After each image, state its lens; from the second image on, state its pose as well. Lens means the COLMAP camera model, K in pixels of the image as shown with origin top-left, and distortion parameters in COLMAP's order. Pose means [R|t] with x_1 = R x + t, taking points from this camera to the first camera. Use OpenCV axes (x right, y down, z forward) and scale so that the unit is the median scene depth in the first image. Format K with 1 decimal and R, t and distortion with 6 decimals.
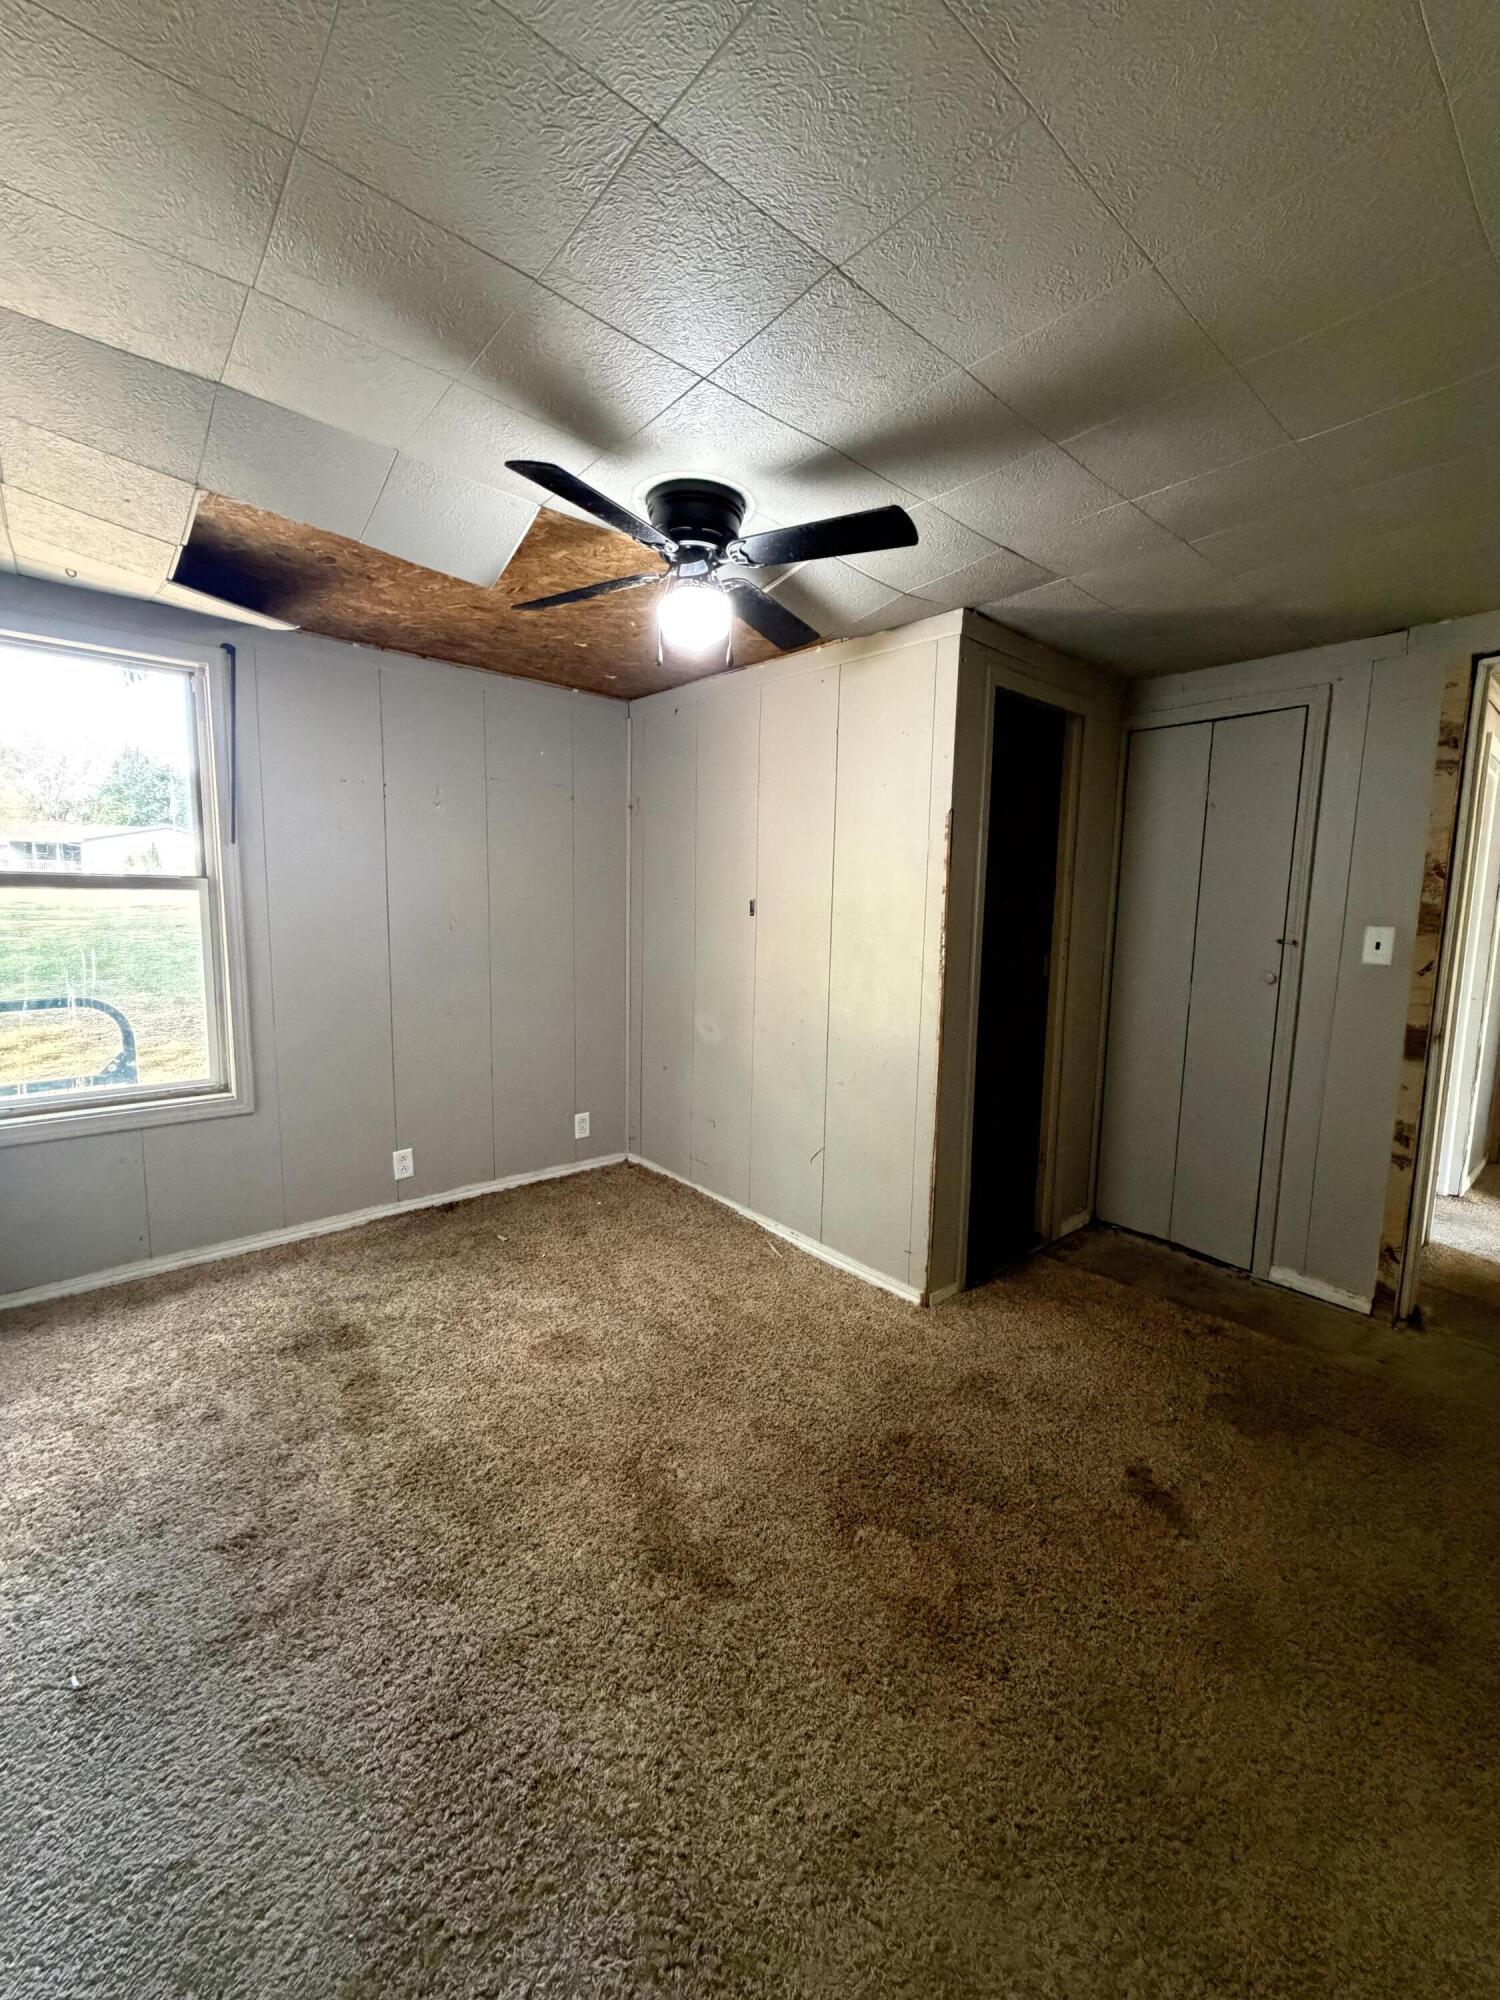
lens RADIAL K [[795.9, 0, 752.2], [0, 795.9, 996.0], [0, 0, 1]] dist [0.002462, 0.000048]
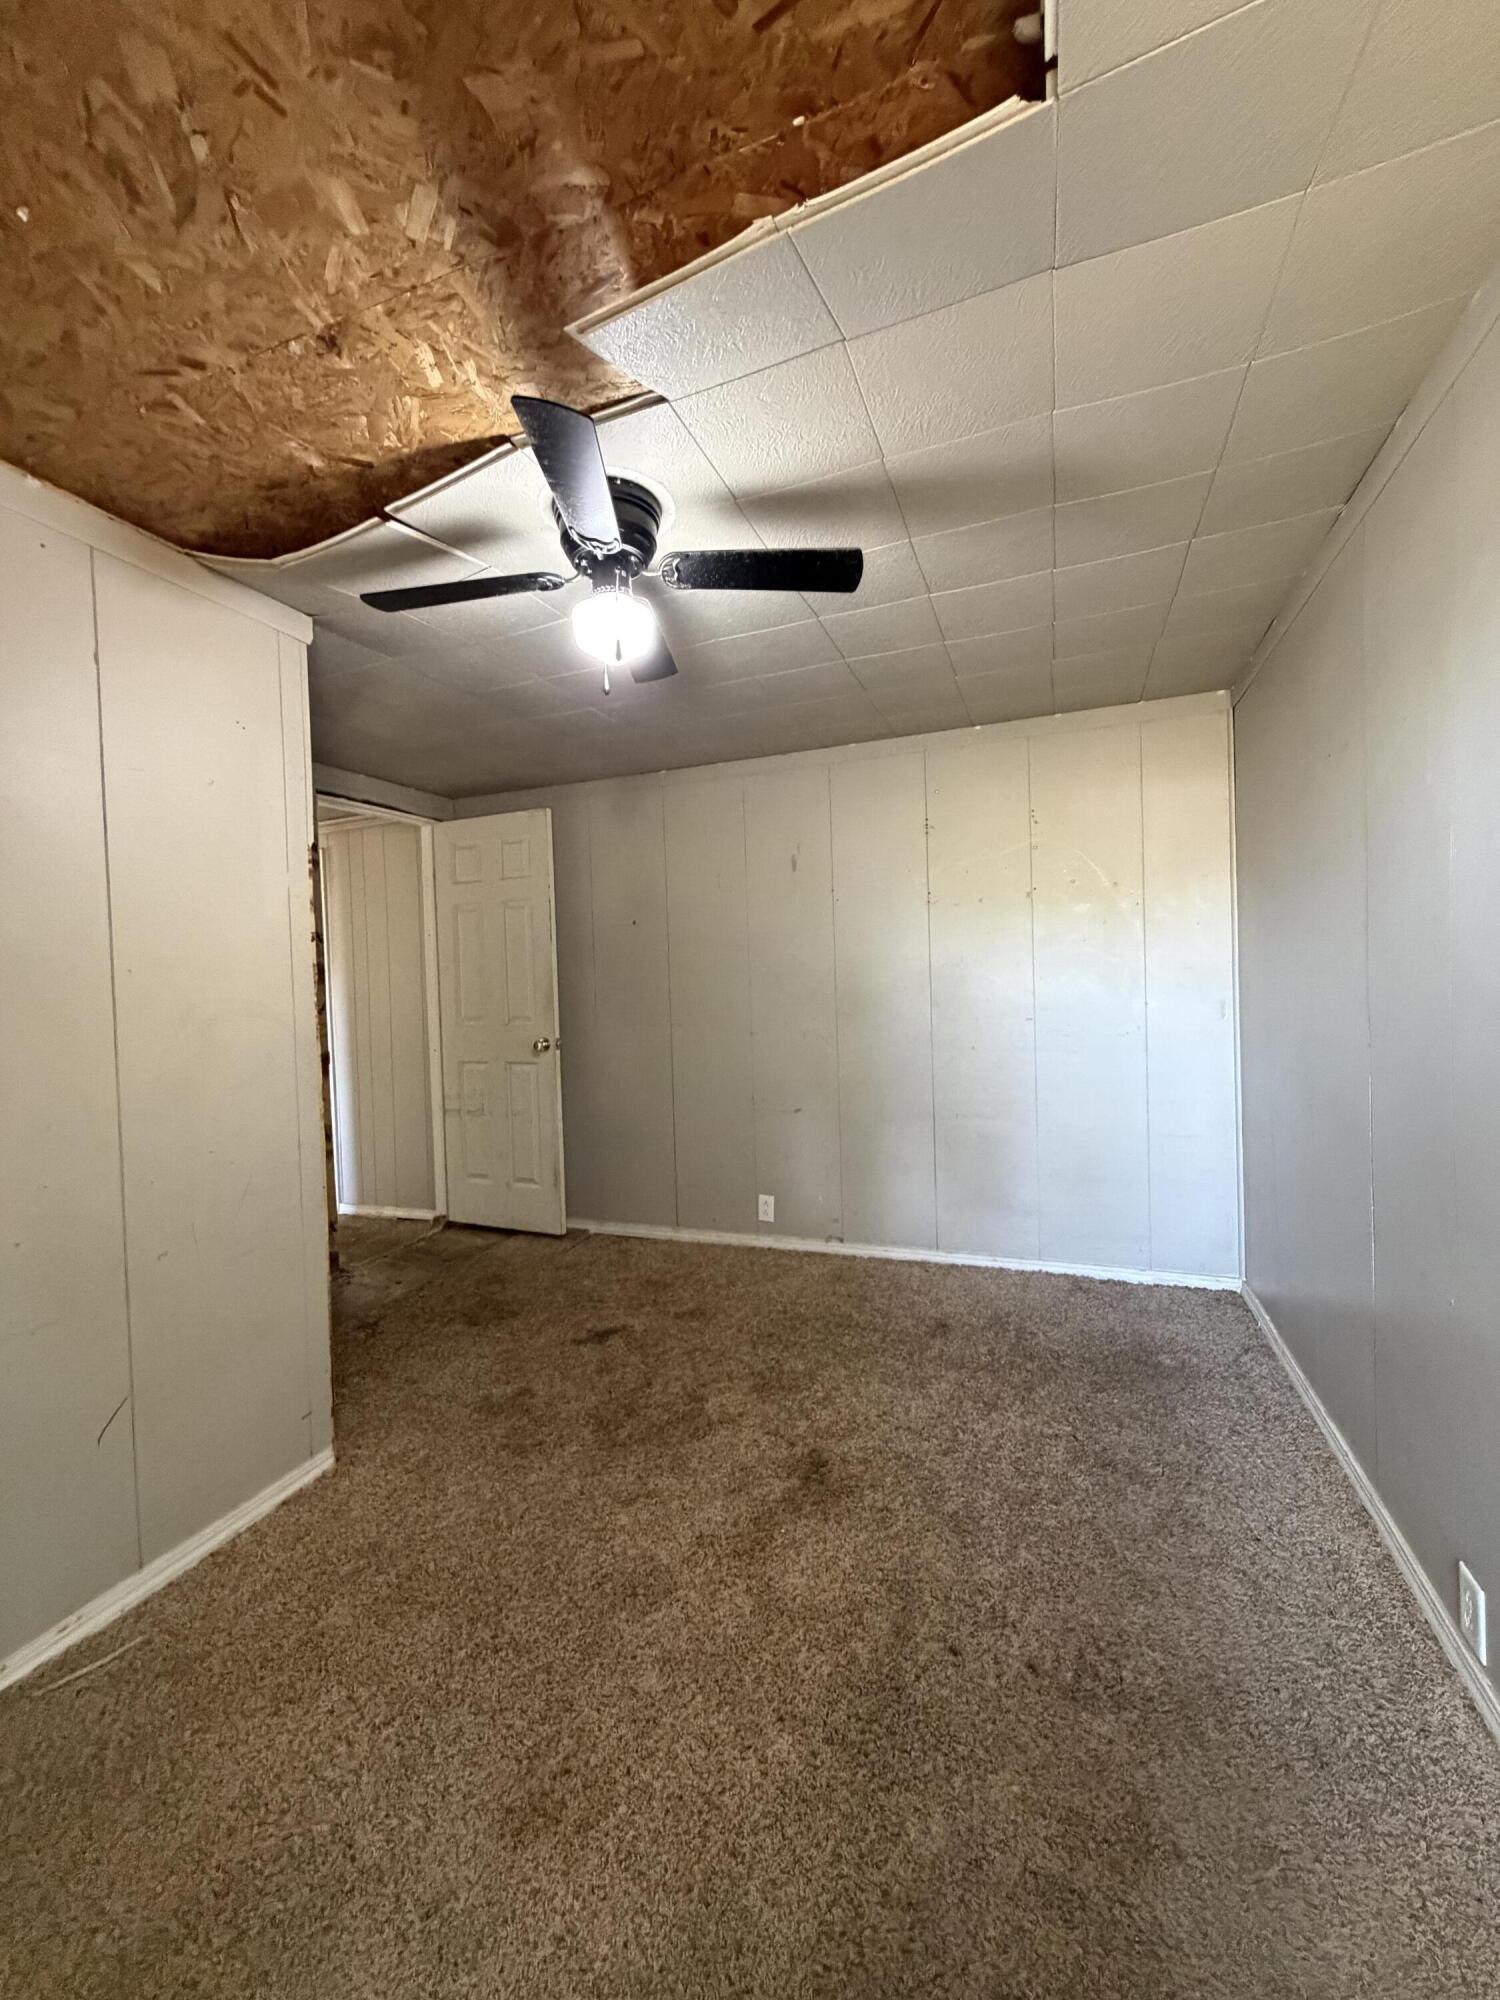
lens RADIAL K [[795.9, 0, 752.2], [0, 795.9, 996.0], [0, 0, 1]] dist [0.002462, 0.000048]
pose [[-0.477882, -0.021314, 0.878165, -0.687892], [0.130570, 0.986876, 0.095007, -0.090645], [-0.868666, 0.160064, -0.468828, 0.964164]]
